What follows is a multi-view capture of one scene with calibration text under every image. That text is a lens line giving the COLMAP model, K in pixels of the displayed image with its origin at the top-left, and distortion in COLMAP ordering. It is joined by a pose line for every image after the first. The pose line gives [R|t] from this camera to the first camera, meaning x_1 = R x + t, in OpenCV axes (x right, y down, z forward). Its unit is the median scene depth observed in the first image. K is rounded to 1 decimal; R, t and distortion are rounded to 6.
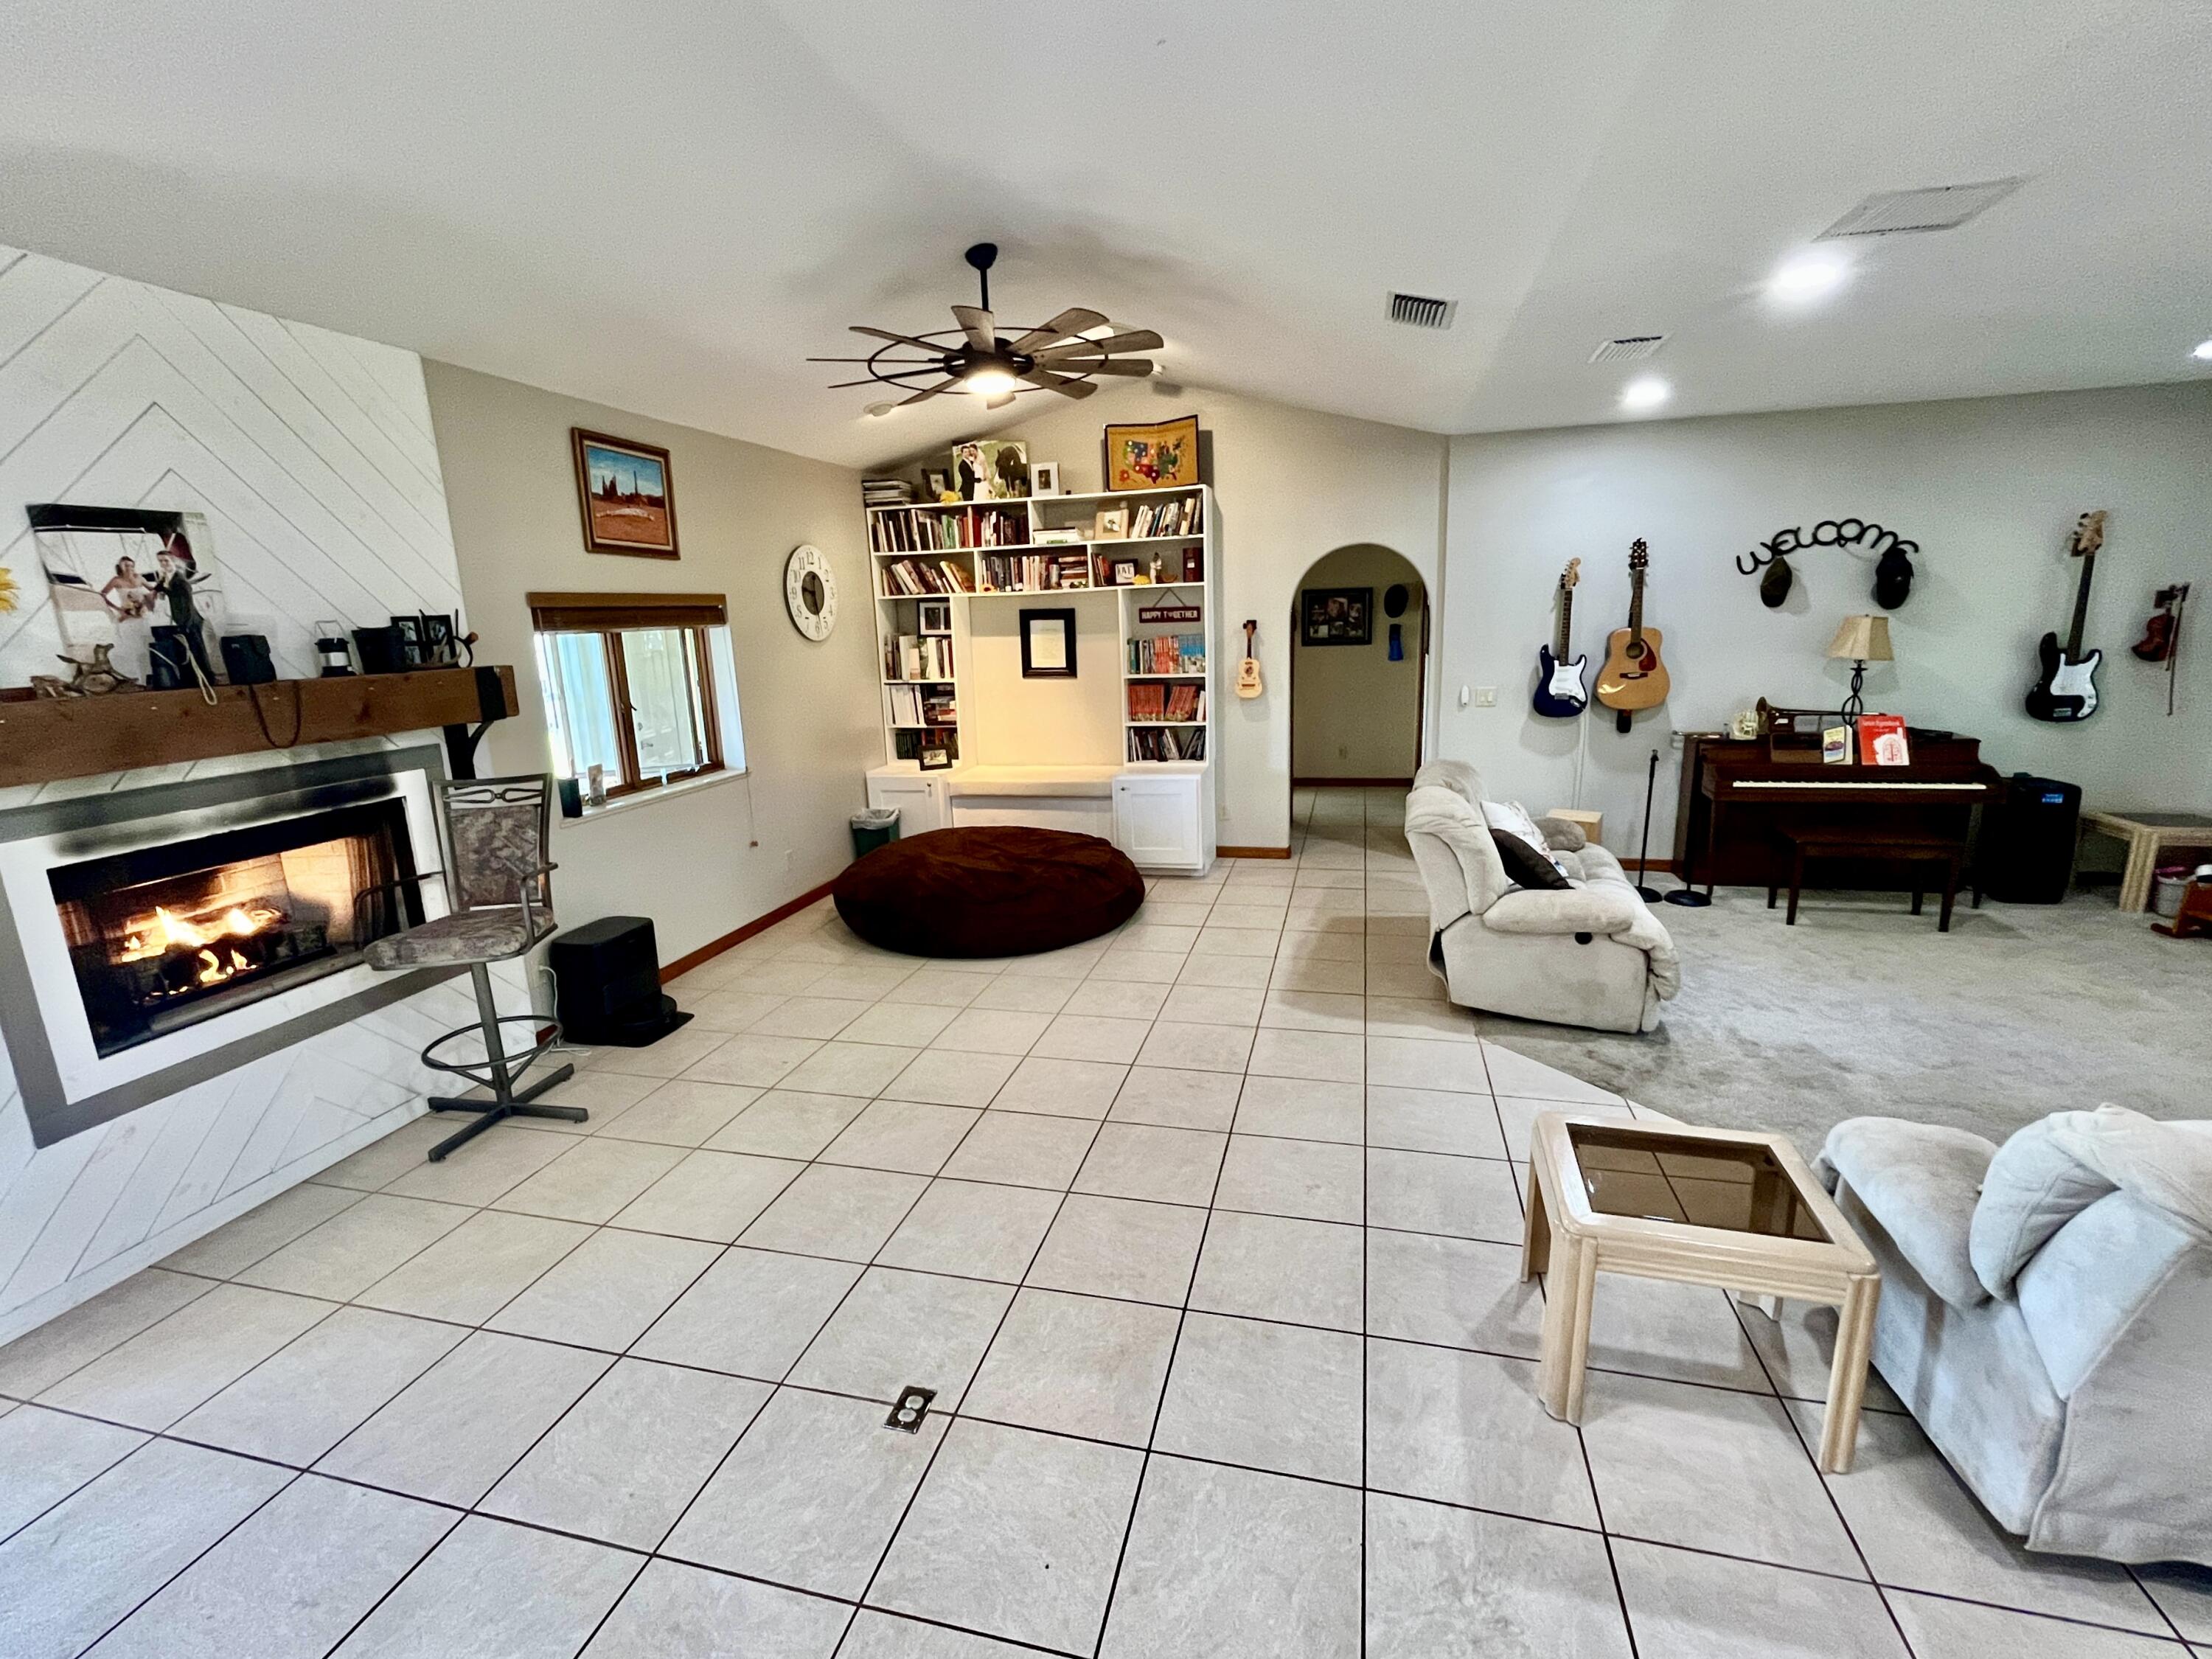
lens RADIAL K [[974.6, 0, 1111.2], [0, 974.6, 833.1], [0, 0, 1]] dist [0.000420, -0.000124]
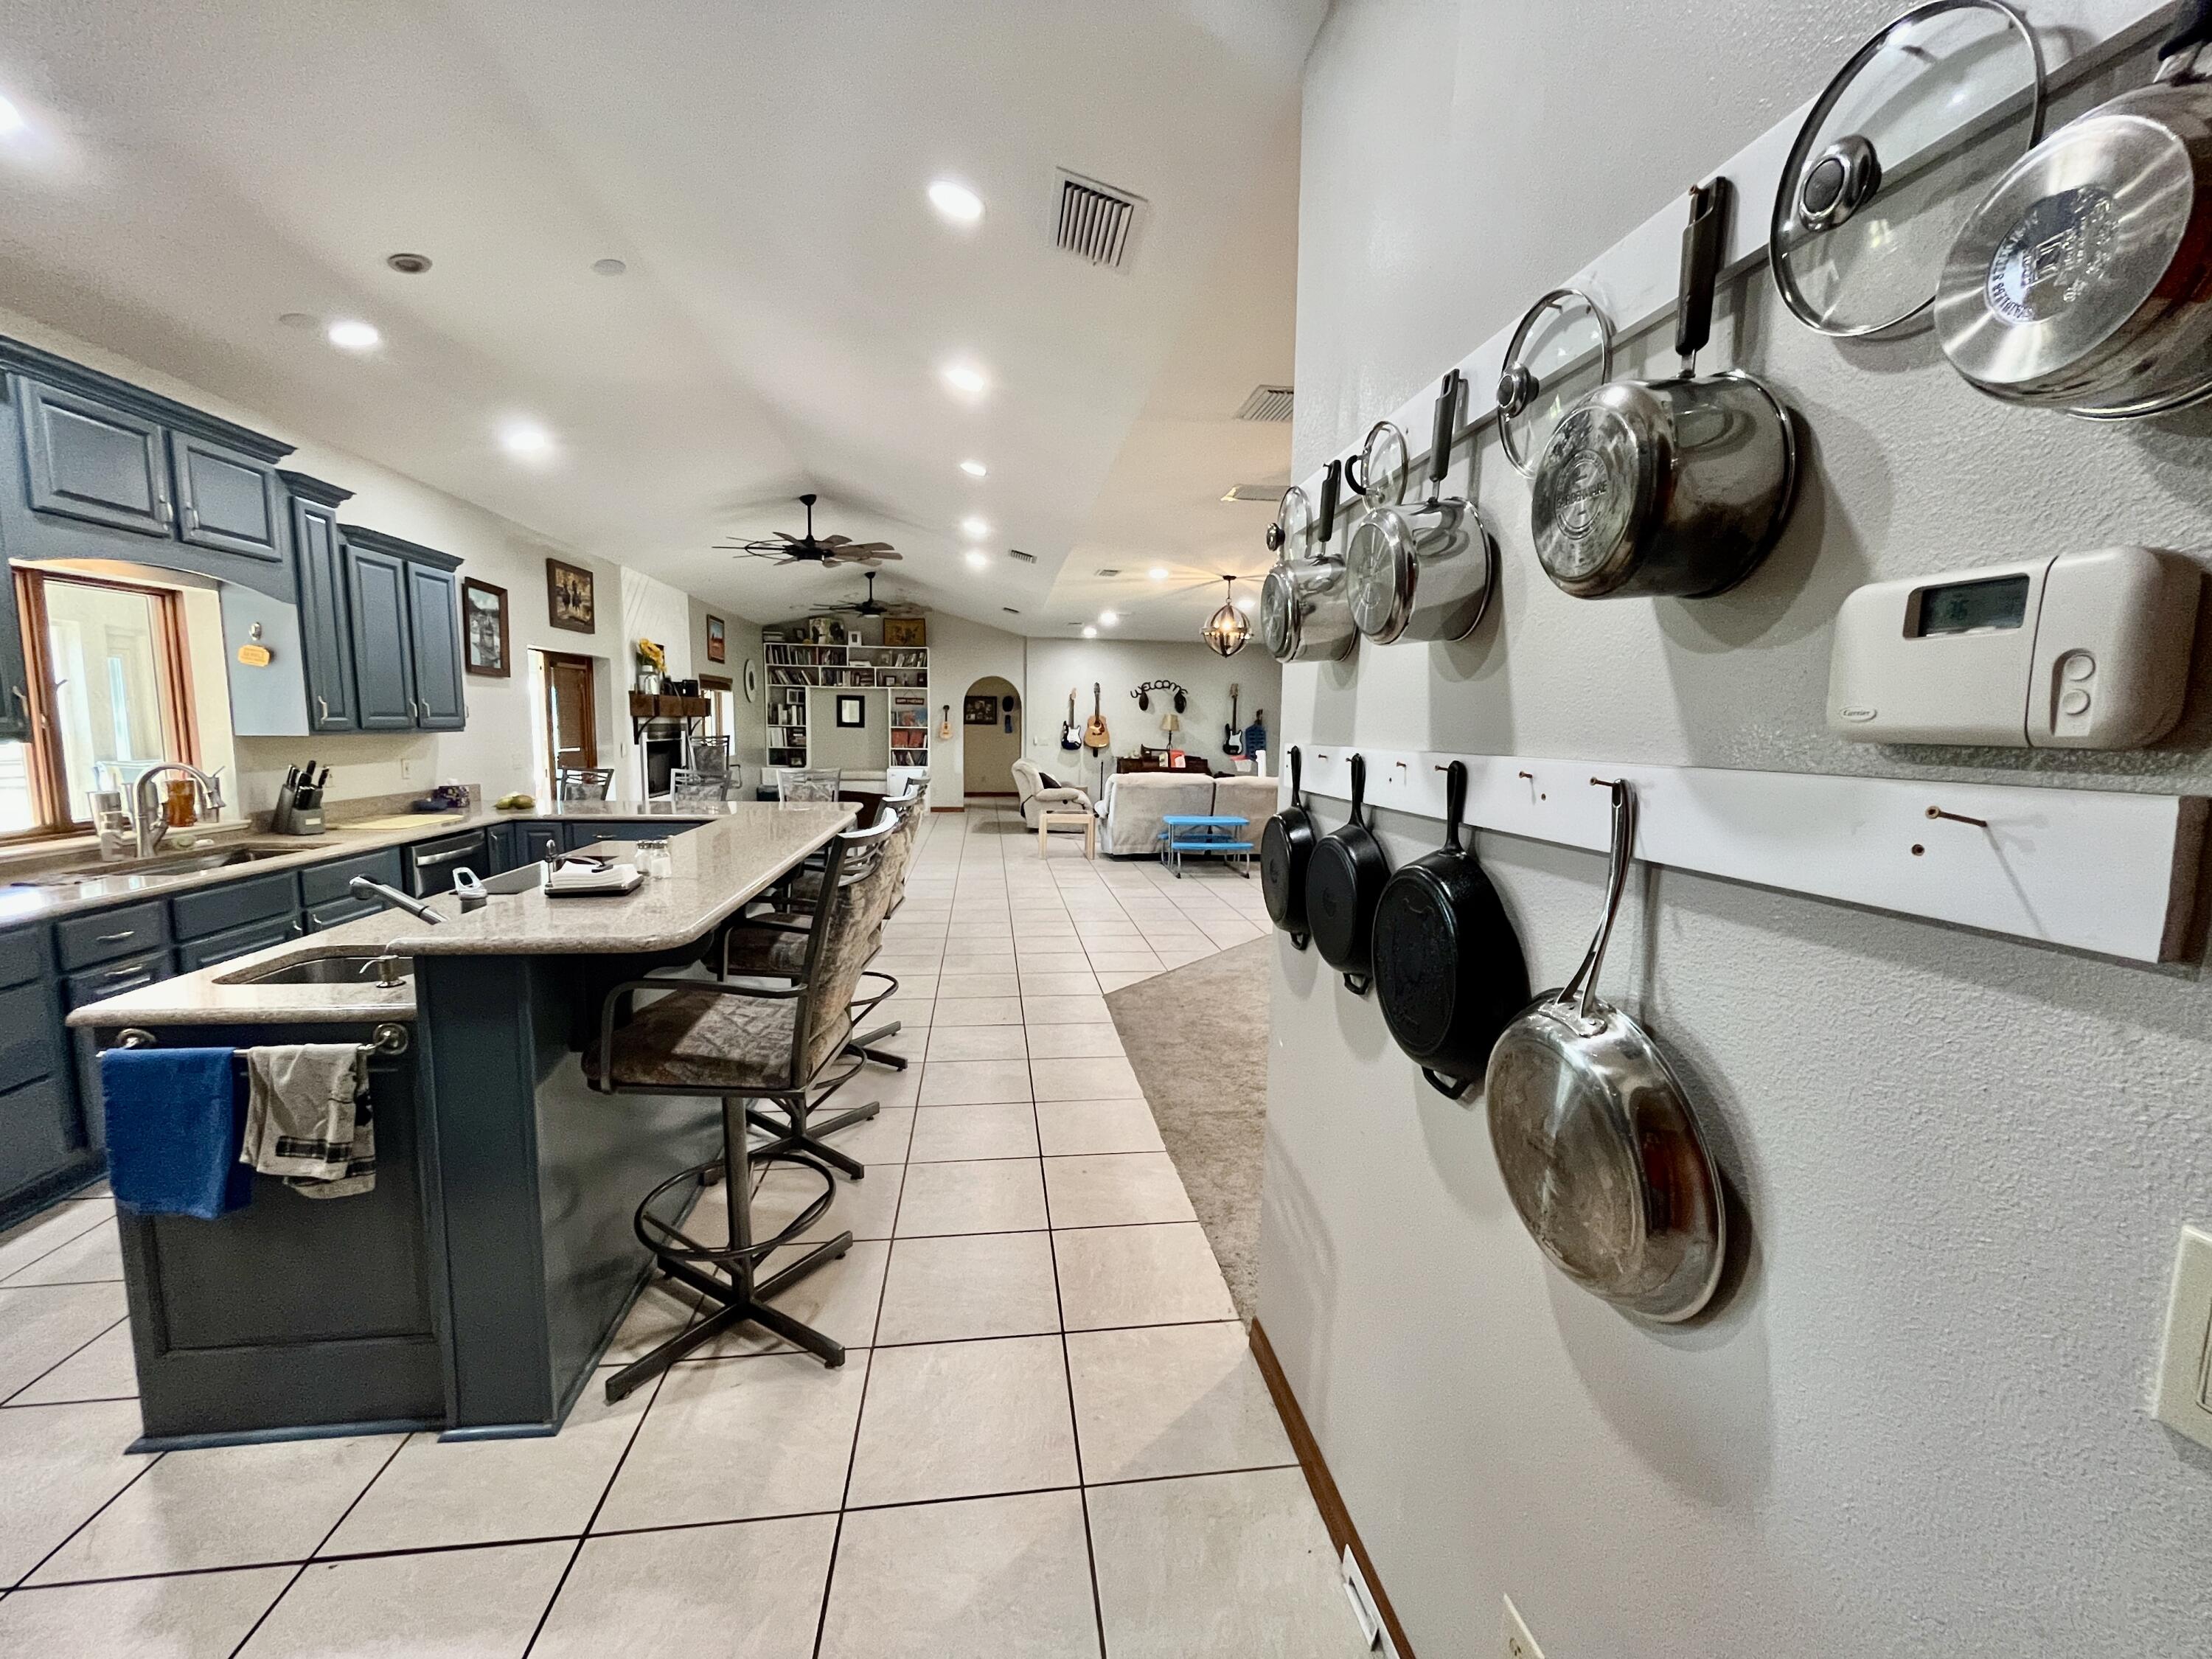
lens RADIAL K [[894.5, 0, 1110.1], [0, 894.5, 827.3], [0, 0, 1]] dist [0.000563, 0.000003]
pose [[0.925000, 0.005902, 0.379922, -0.302084], [0.035821, 0.994072, -0.102657, 0.301163], [-0.378276, 0.108567, 0.919304, -1.065689]]
